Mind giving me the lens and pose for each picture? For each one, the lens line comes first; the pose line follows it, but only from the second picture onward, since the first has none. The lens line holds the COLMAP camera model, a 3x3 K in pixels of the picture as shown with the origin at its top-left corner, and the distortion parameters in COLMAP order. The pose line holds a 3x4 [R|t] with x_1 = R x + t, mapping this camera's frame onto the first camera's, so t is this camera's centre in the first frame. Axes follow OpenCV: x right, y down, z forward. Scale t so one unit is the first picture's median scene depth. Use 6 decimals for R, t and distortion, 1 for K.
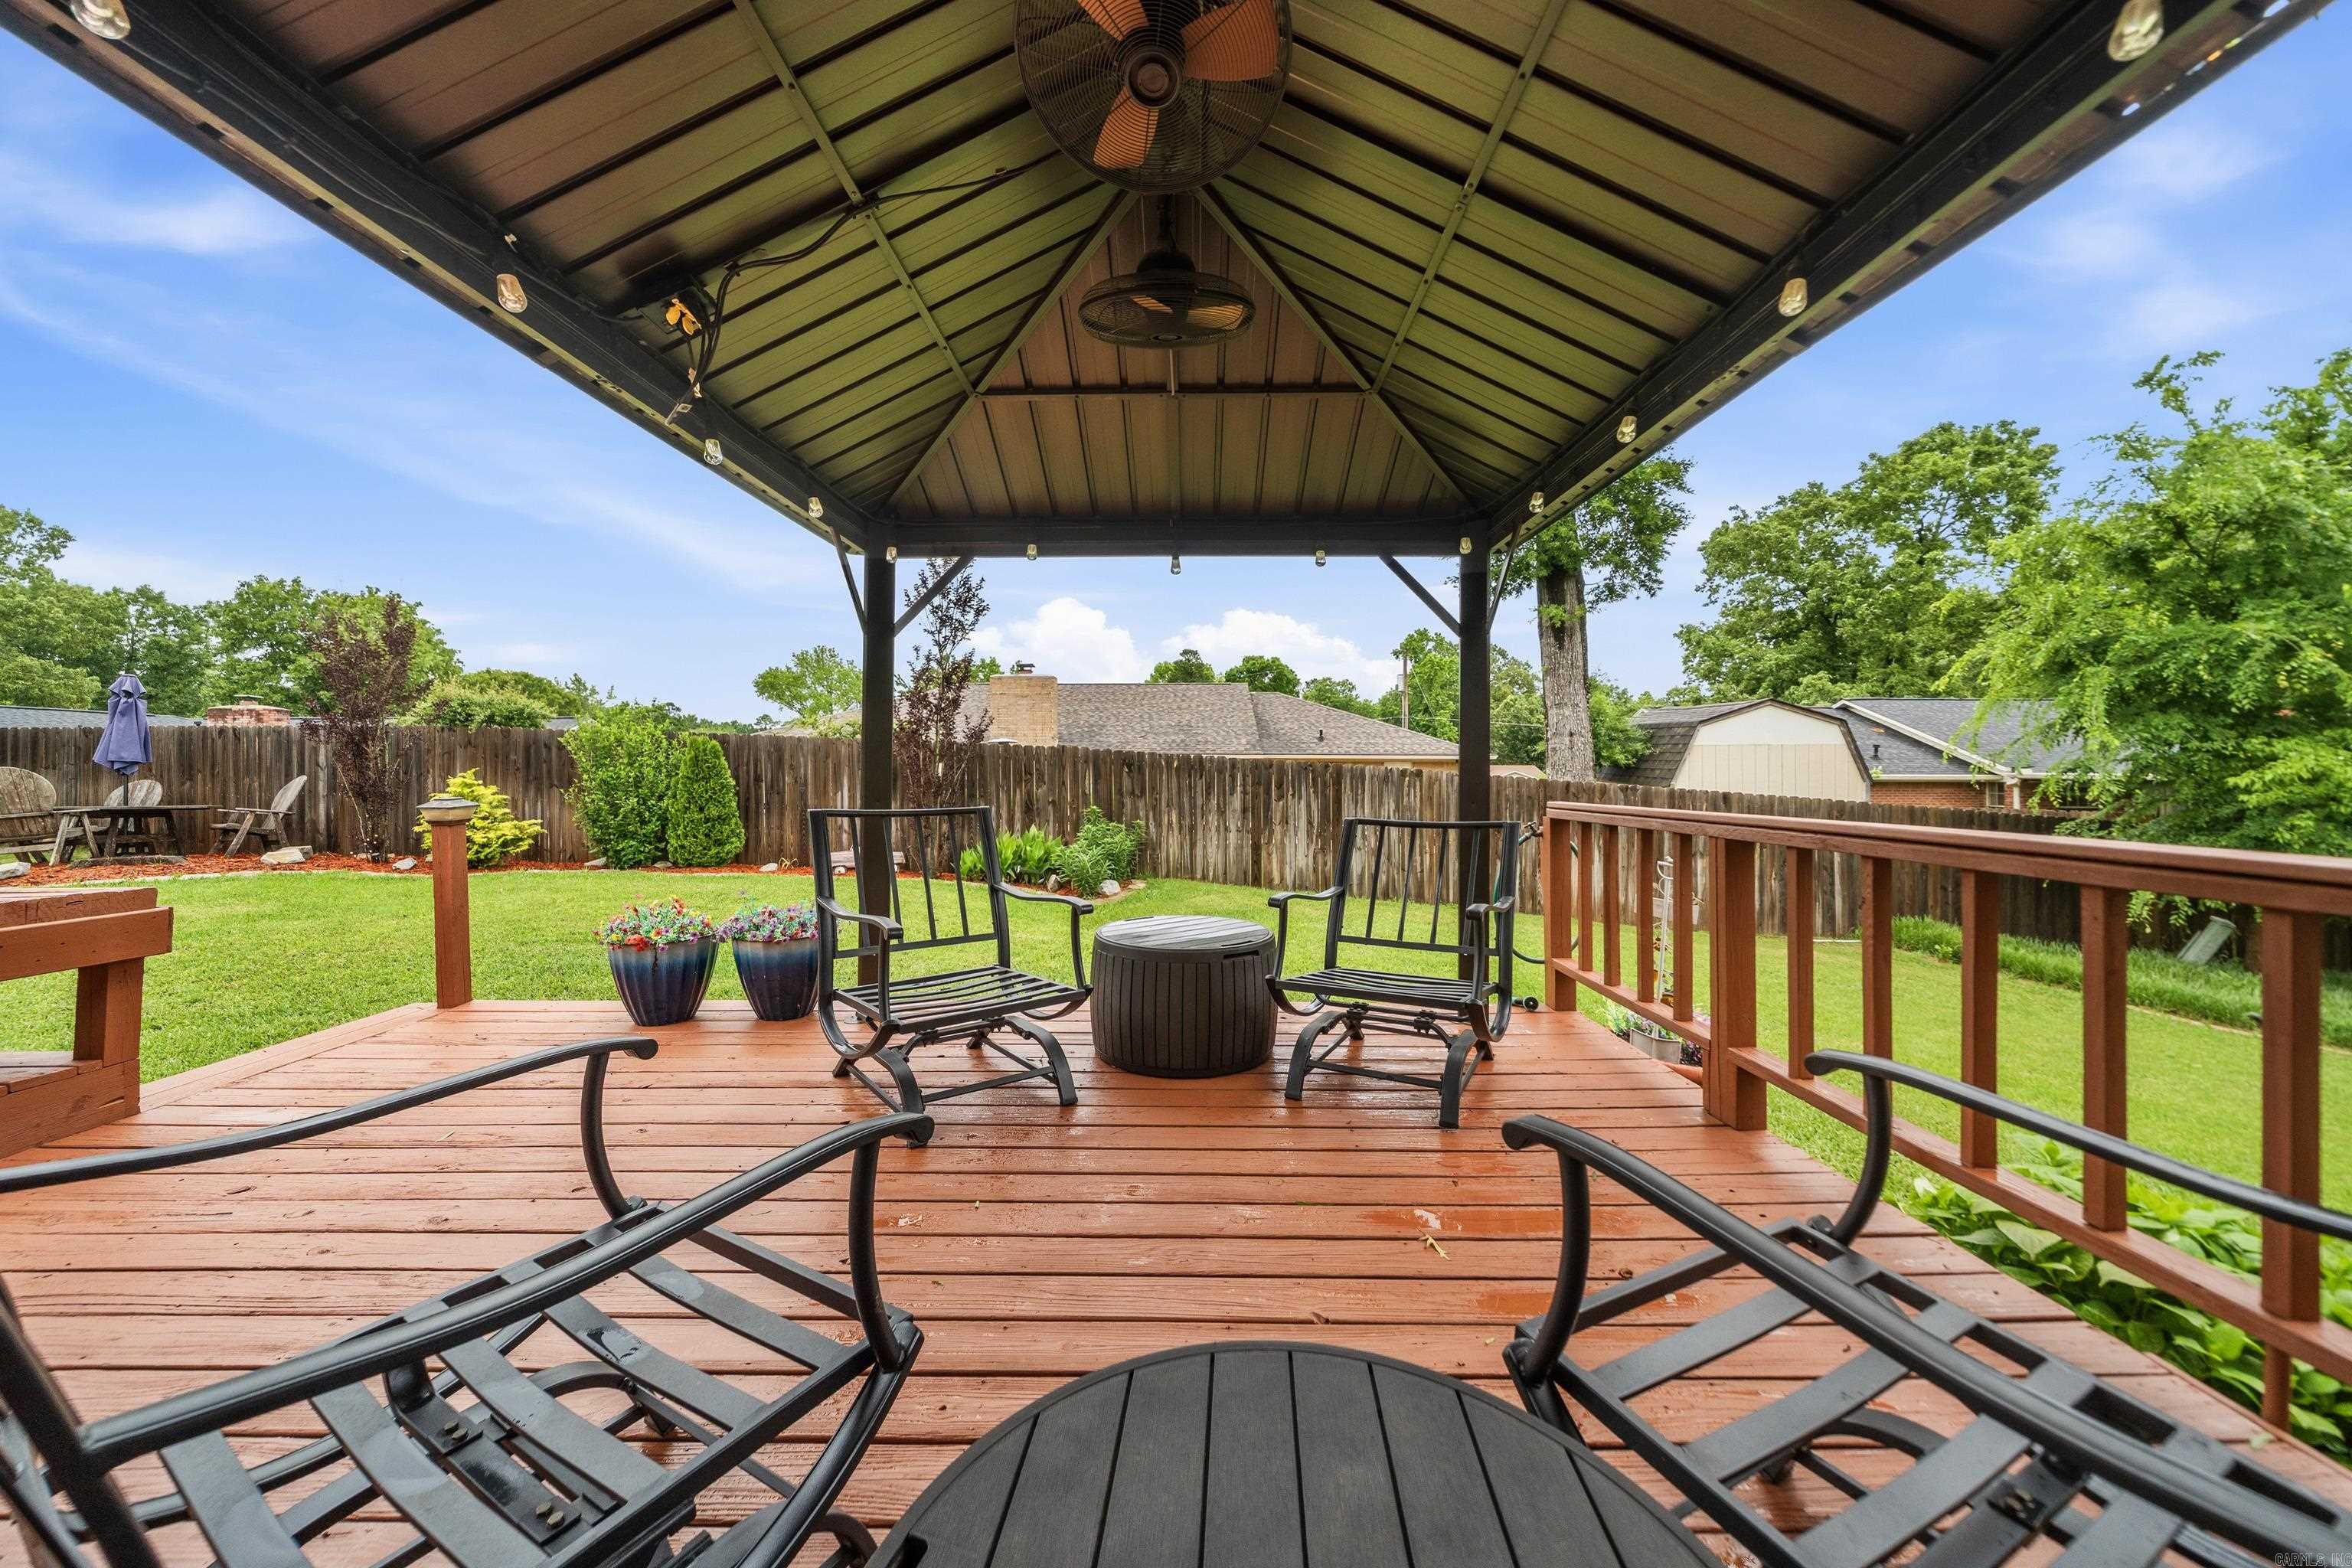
lens RADIAL K [[826.9, 0, 1182.2], [0, 826.9, 769.8], [0, 0, 1]] dist [-0.003578, -0.000465]
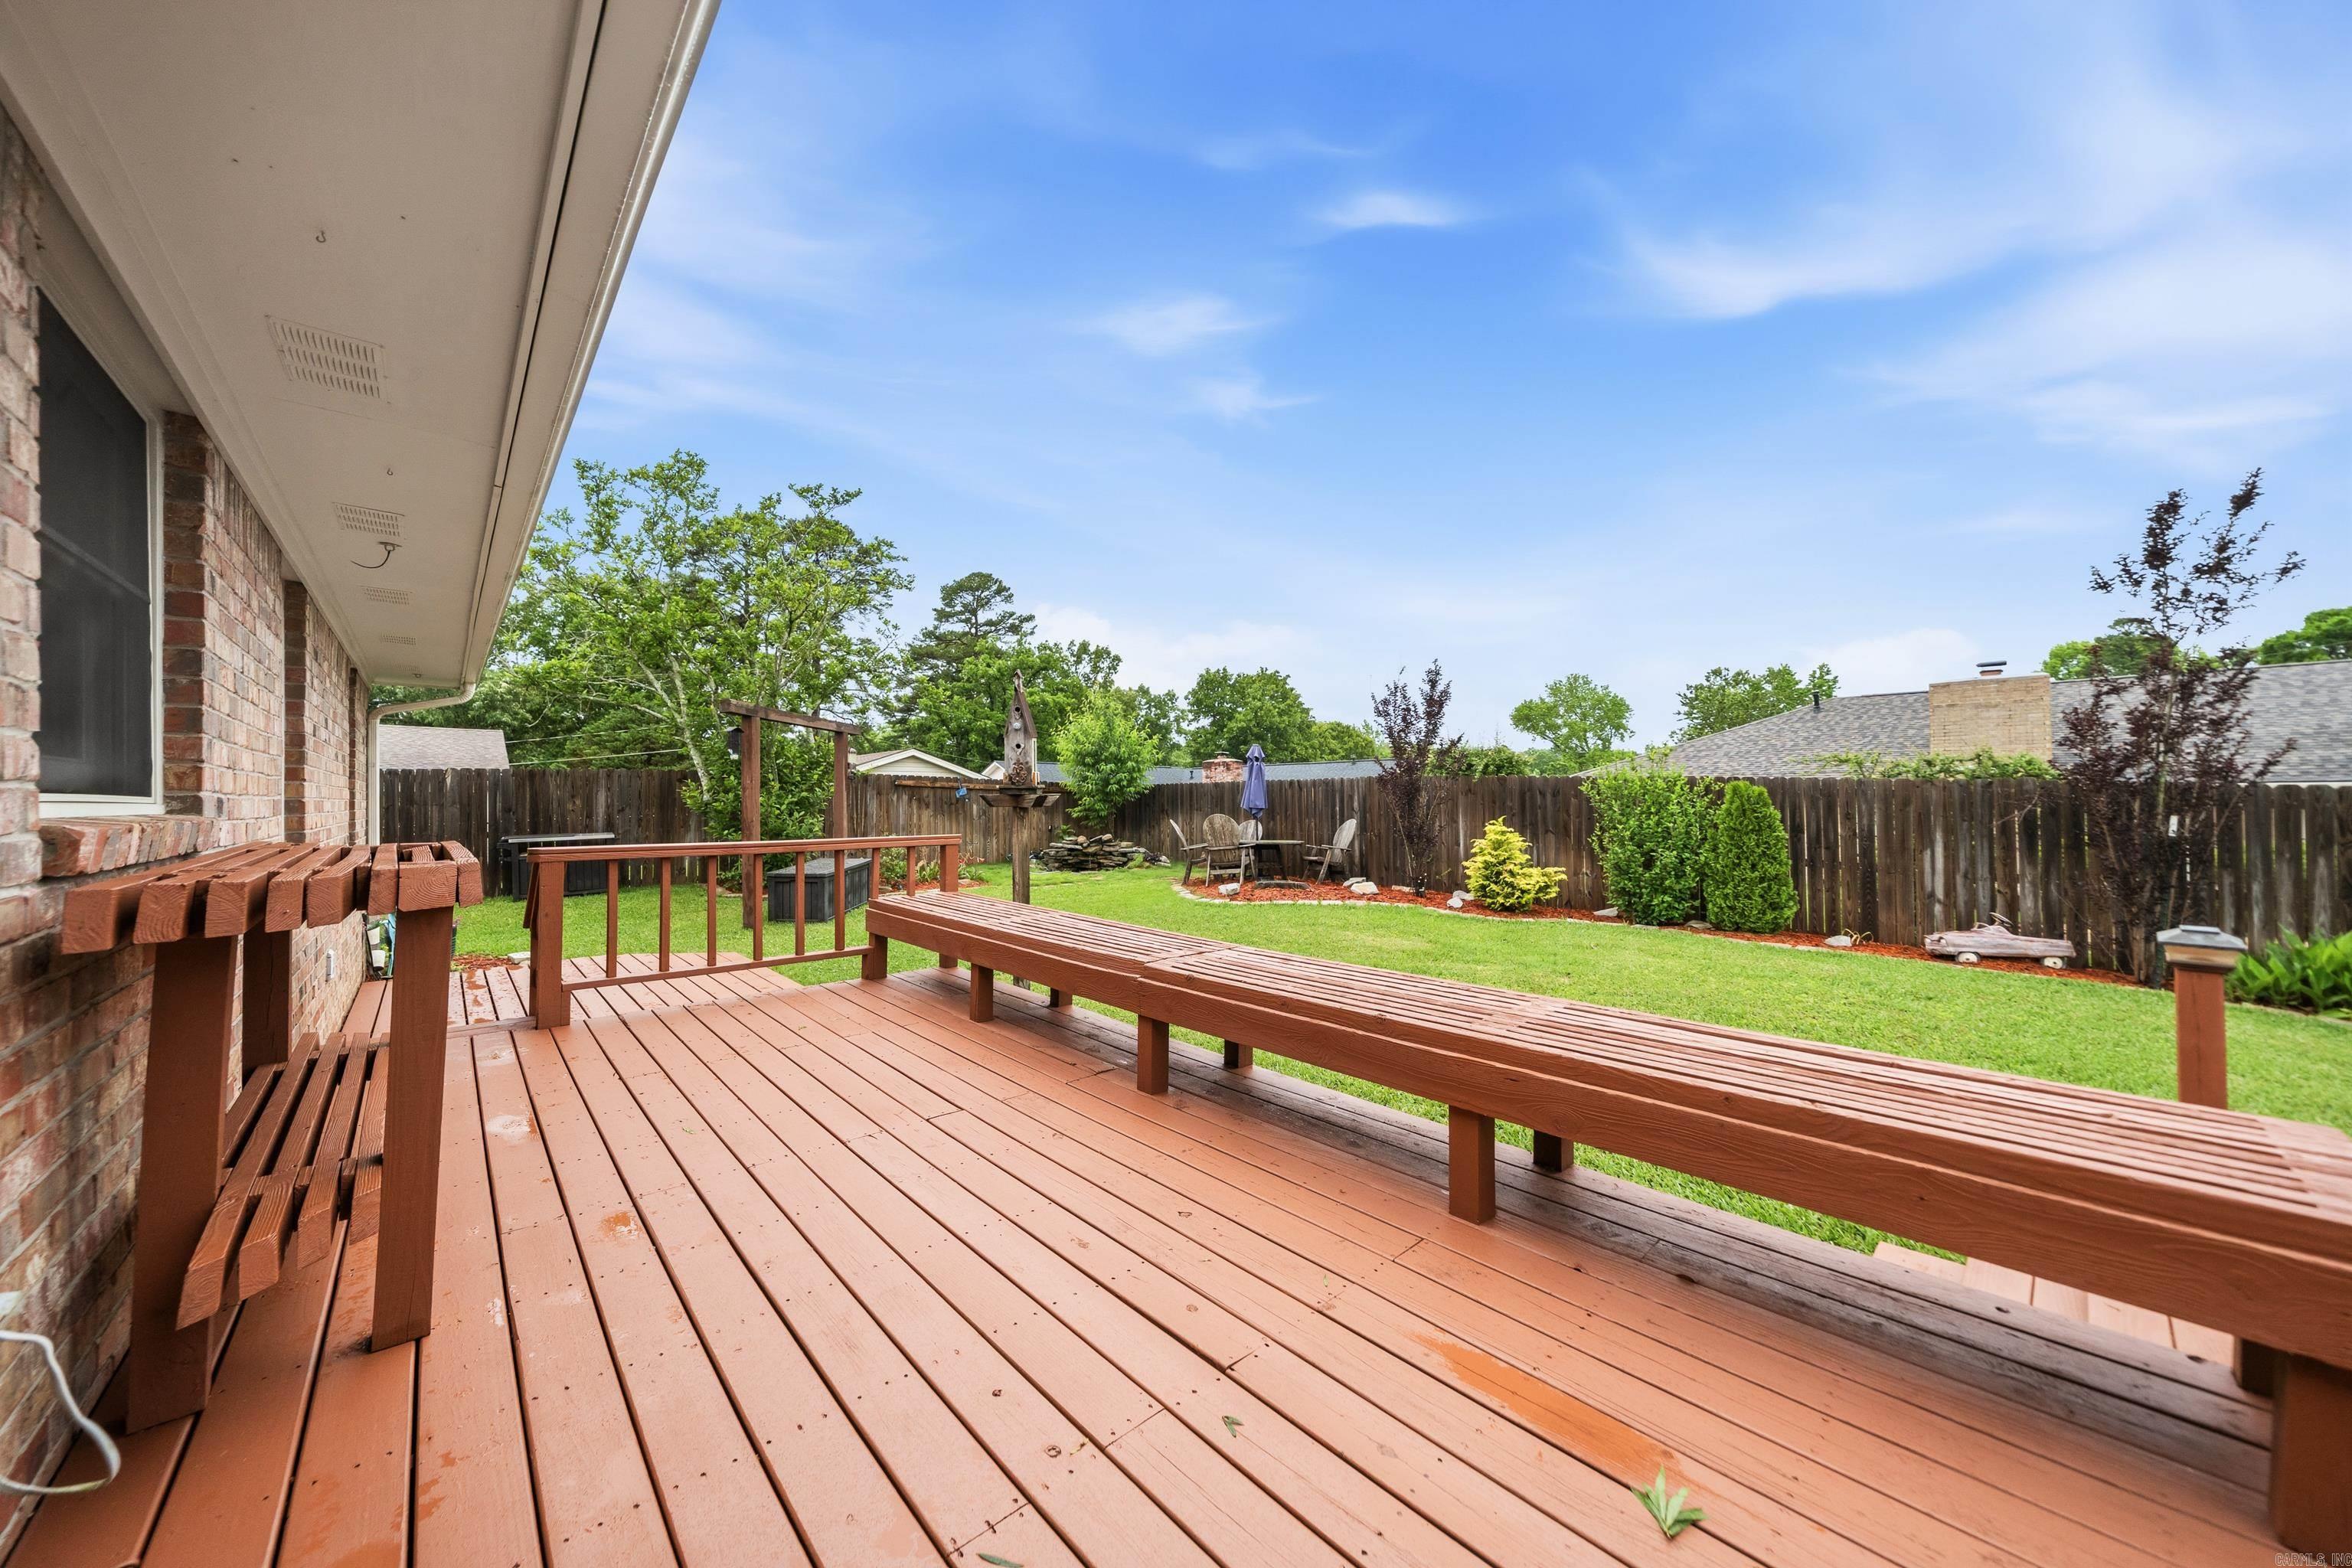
lens RADIAL K [[826.9, 0, 1194.0], [0, 826.9, 779.6], [0, 0, 1]] dist [-0.003578, -0.000465]
pose [[0.683376, -0.021044, -0.729763, -0.320503], [0.004820, 0.999693, -0.024314, -0.022396], [0.730051, 0.013098, 0.683267, -0.018280]]
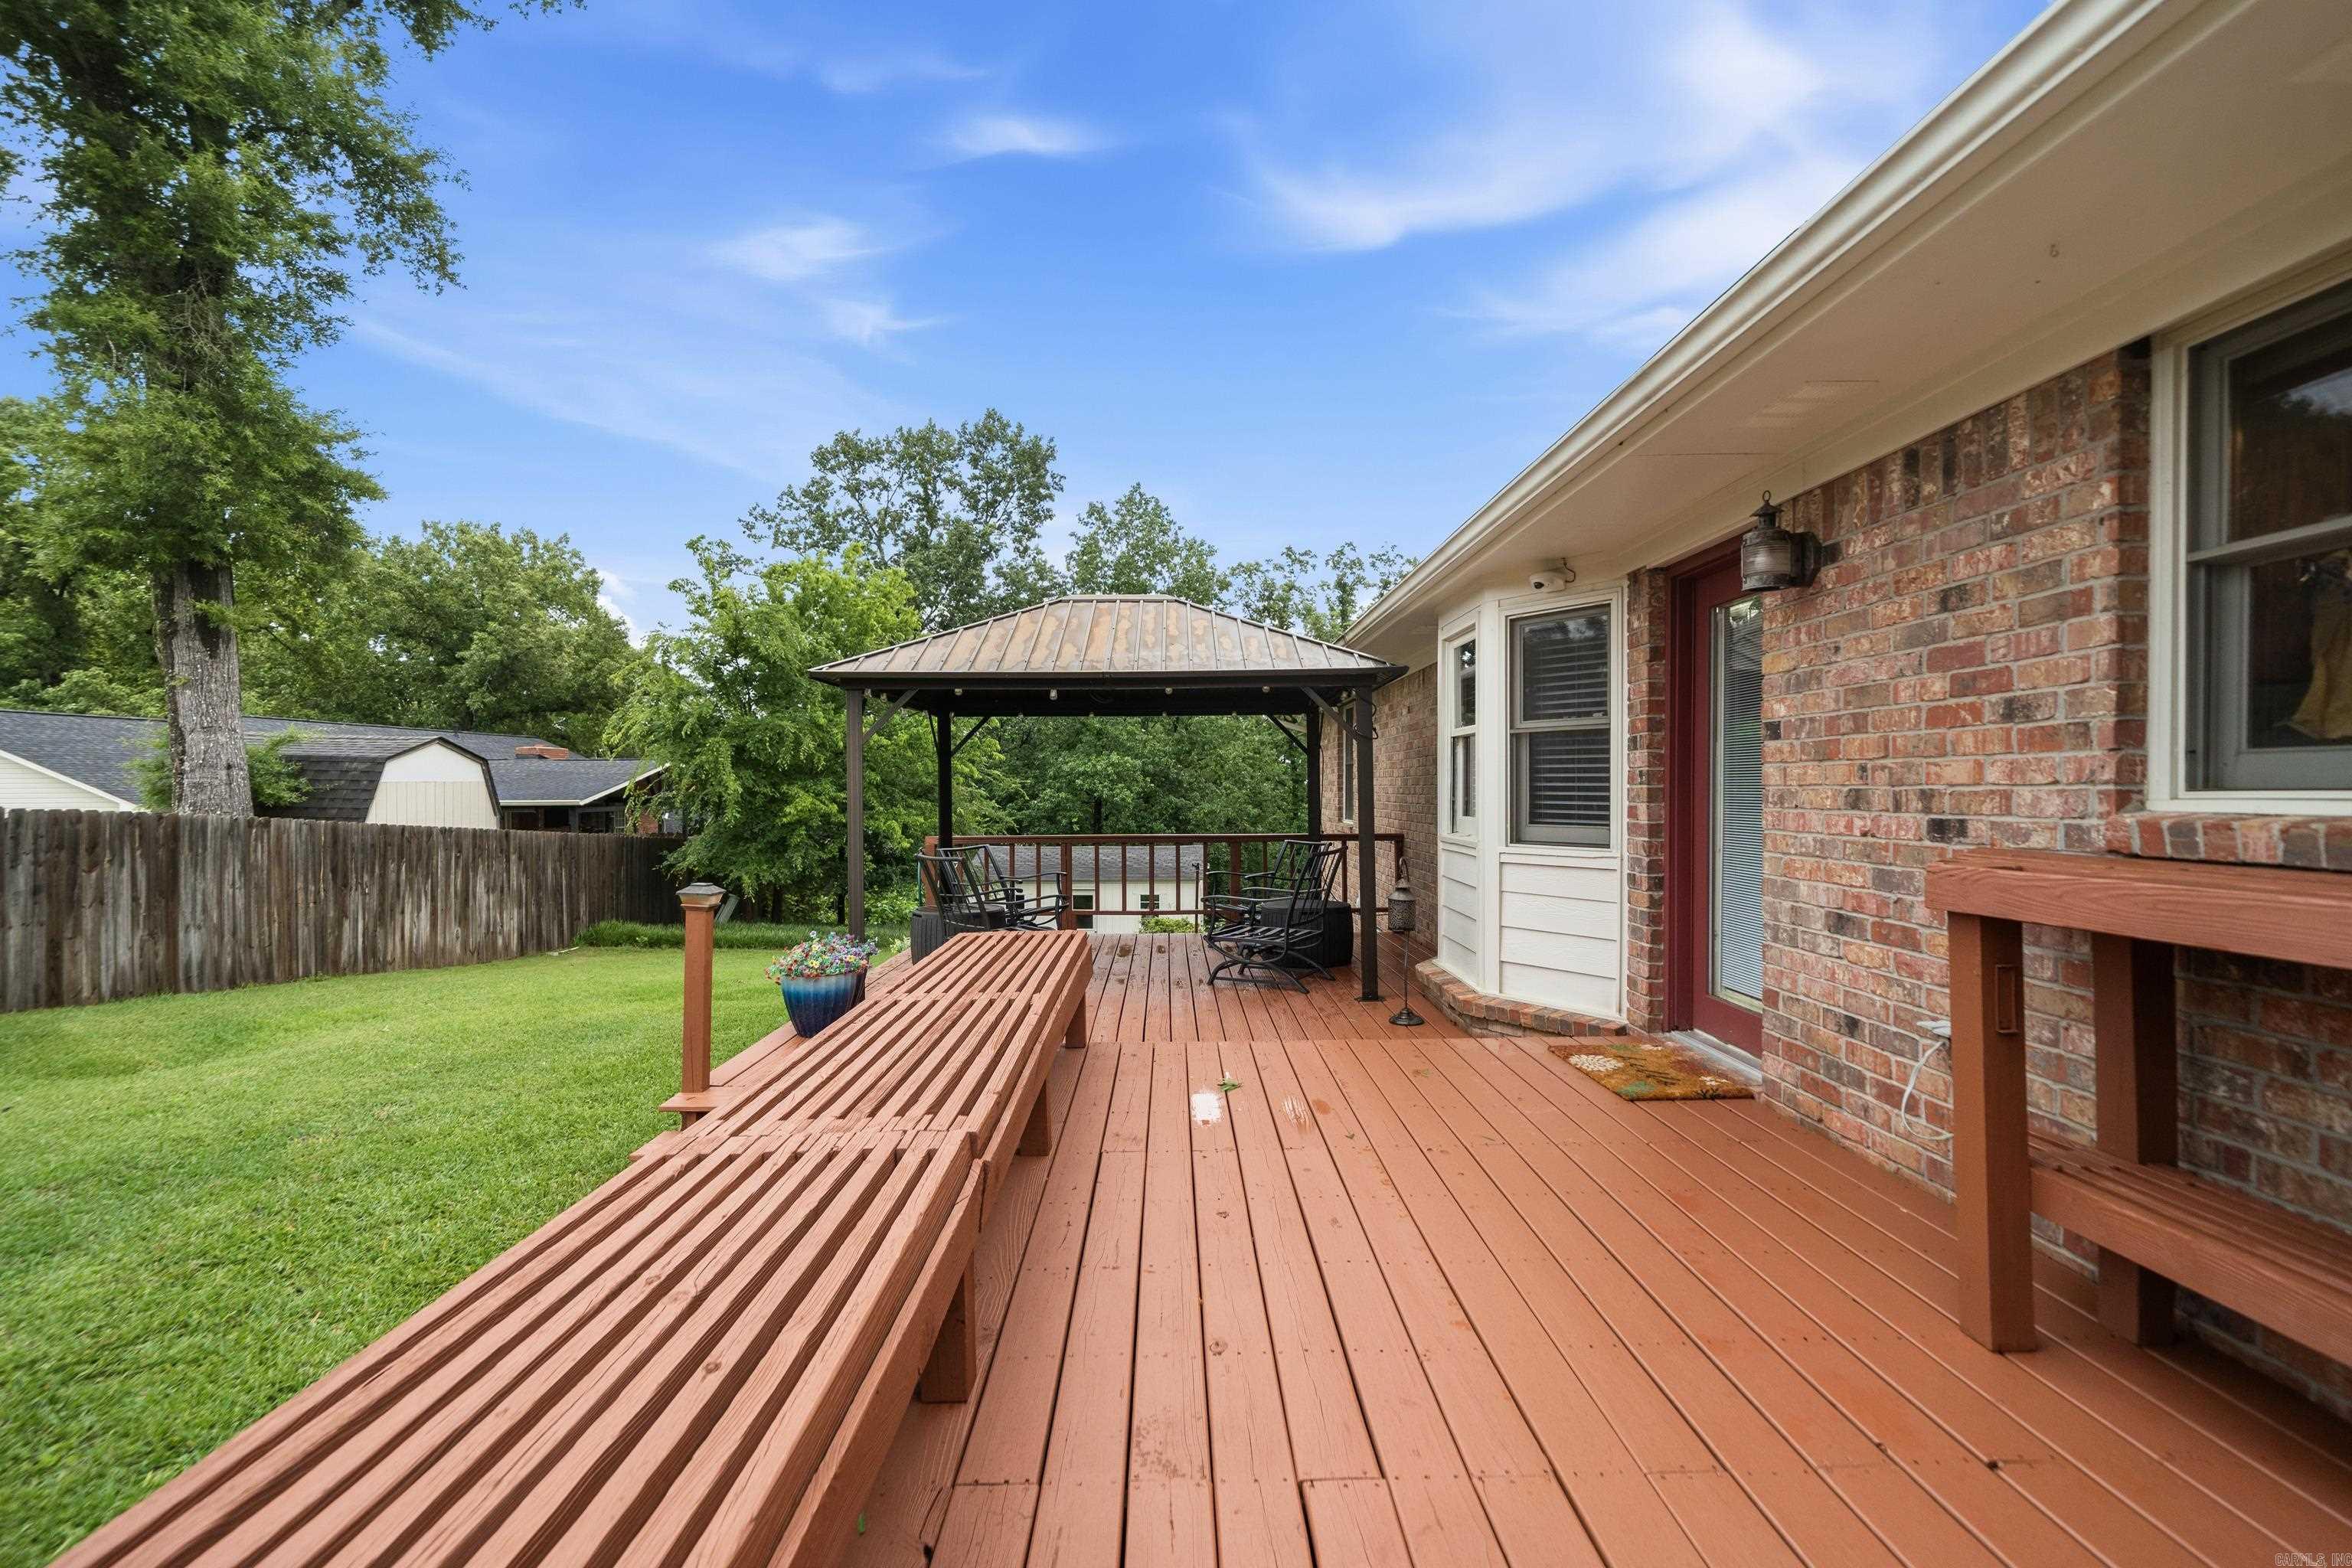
lens RADIAL K [[1078.9, 0, 1179.0], [0, 1078.9, 796.8], [0, 0, 1]] dist [0.004221, 0.001823]
pose [[-0.019361, -0.010893, 0.999753, -0.761233], [0.005111, 0.999927, 0.010994, -0.026716], [-0.999799, 0.005322, -0.019304, 0.143953]]
